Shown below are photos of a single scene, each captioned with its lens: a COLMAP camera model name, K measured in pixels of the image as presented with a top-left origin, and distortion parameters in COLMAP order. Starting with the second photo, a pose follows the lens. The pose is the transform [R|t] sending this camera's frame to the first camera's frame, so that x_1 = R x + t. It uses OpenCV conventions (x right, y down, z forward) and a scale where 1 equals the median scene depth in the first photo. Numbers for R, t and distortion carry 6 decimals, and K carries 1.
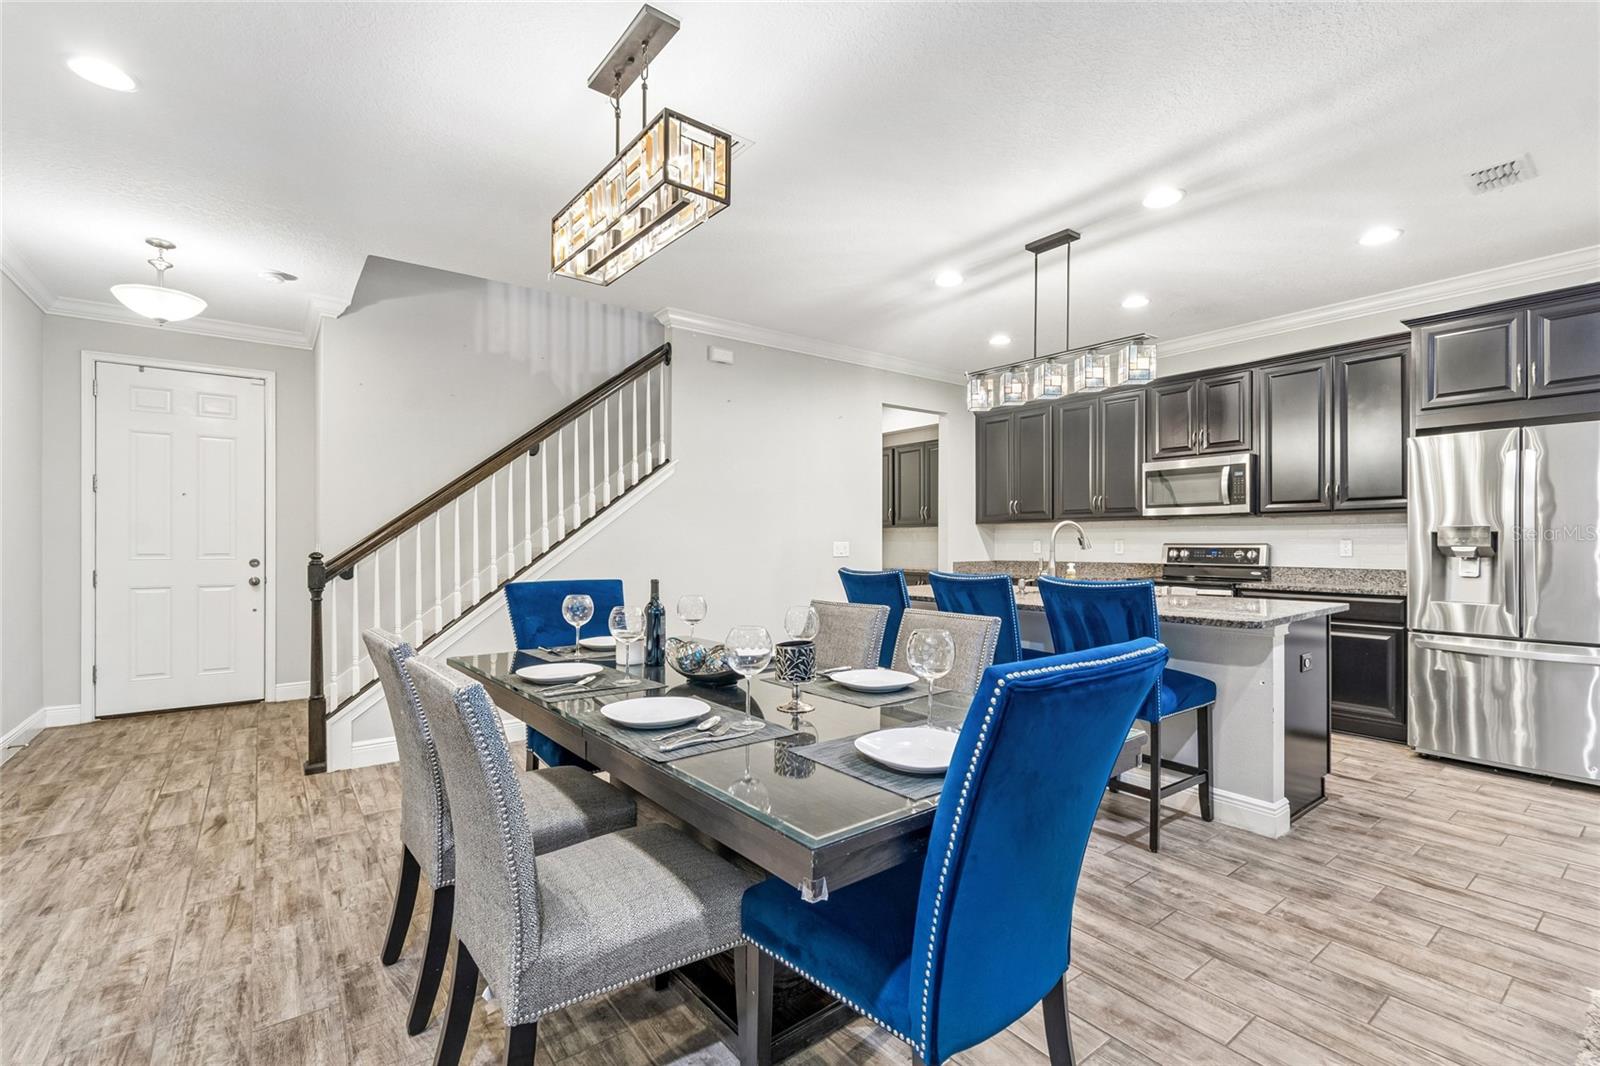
lens RADIAL K [[708.9, 0, 807.3], [0, 708.9, 542.0], [0, 0, 1]] dist [0.005733, -0.001957]
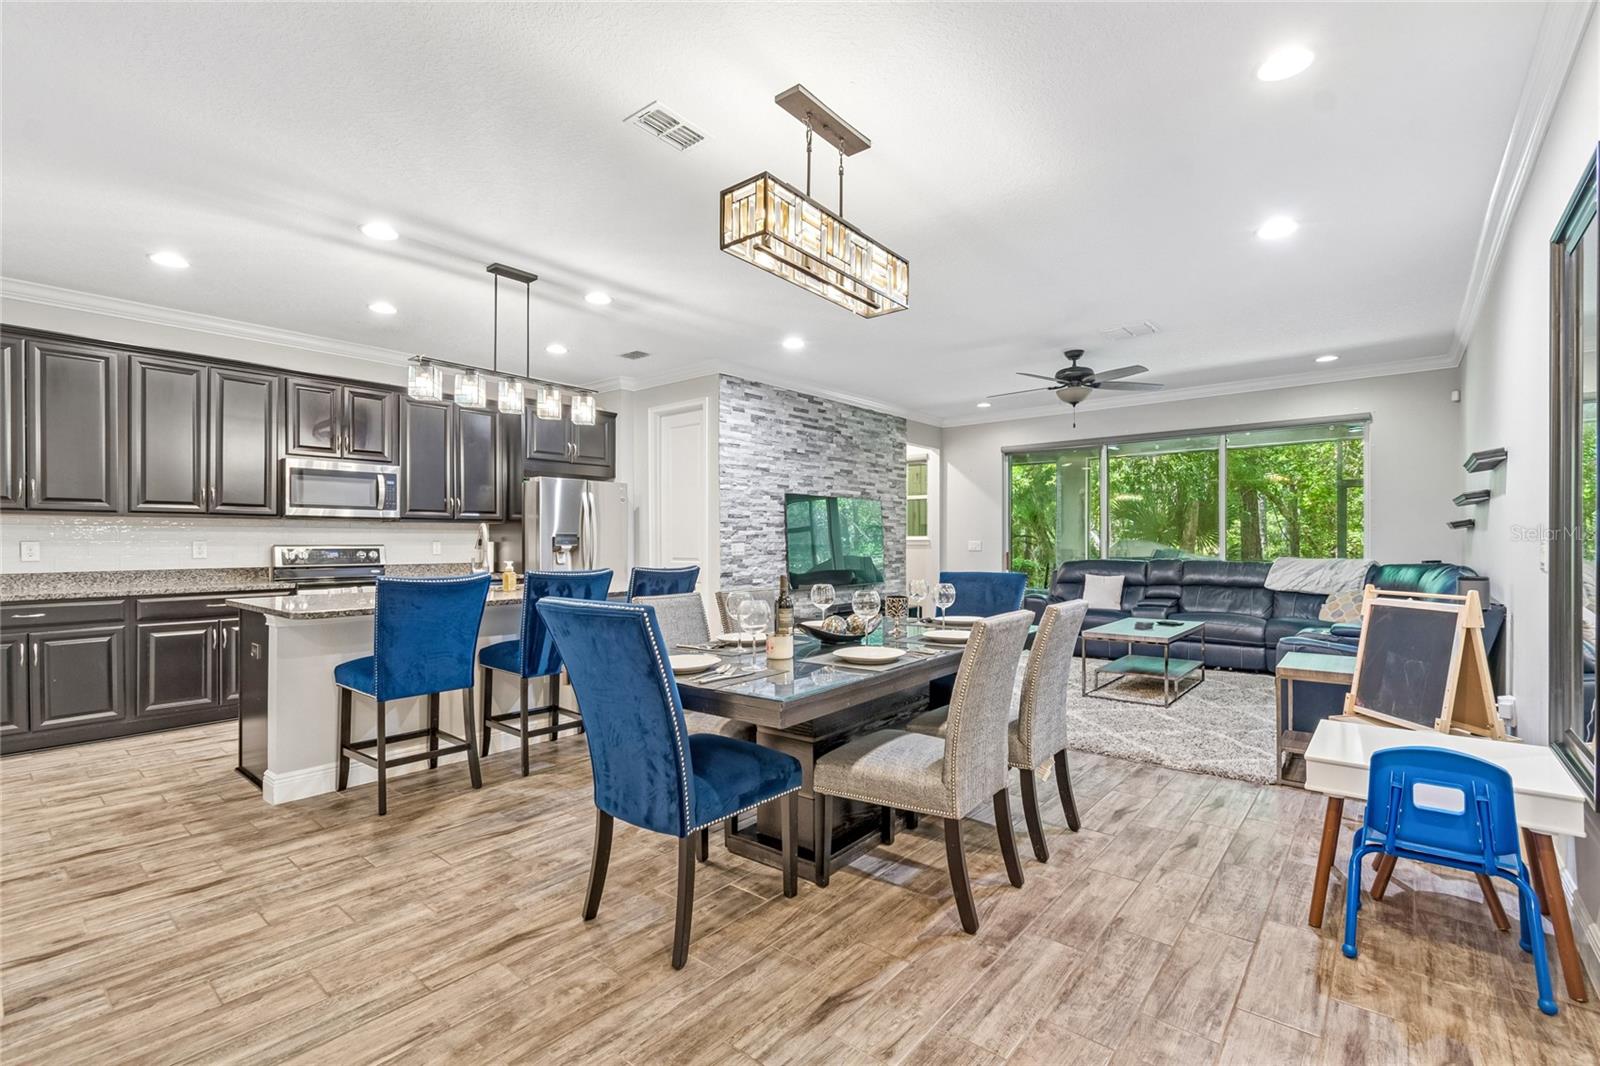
lens RADIAL K [[708.9, 0, 807.9], [0, 708.9, 545.4], [0, 0, 1]] dist [0.005733, -0.001957]
pose [[-0.220815, -0.002938, 0.975311, -1.018607], [0.003359, 0.999987, 0.003773, 0.002276], [-0.975310, 0.004109, -0.220803, 0.952670]]
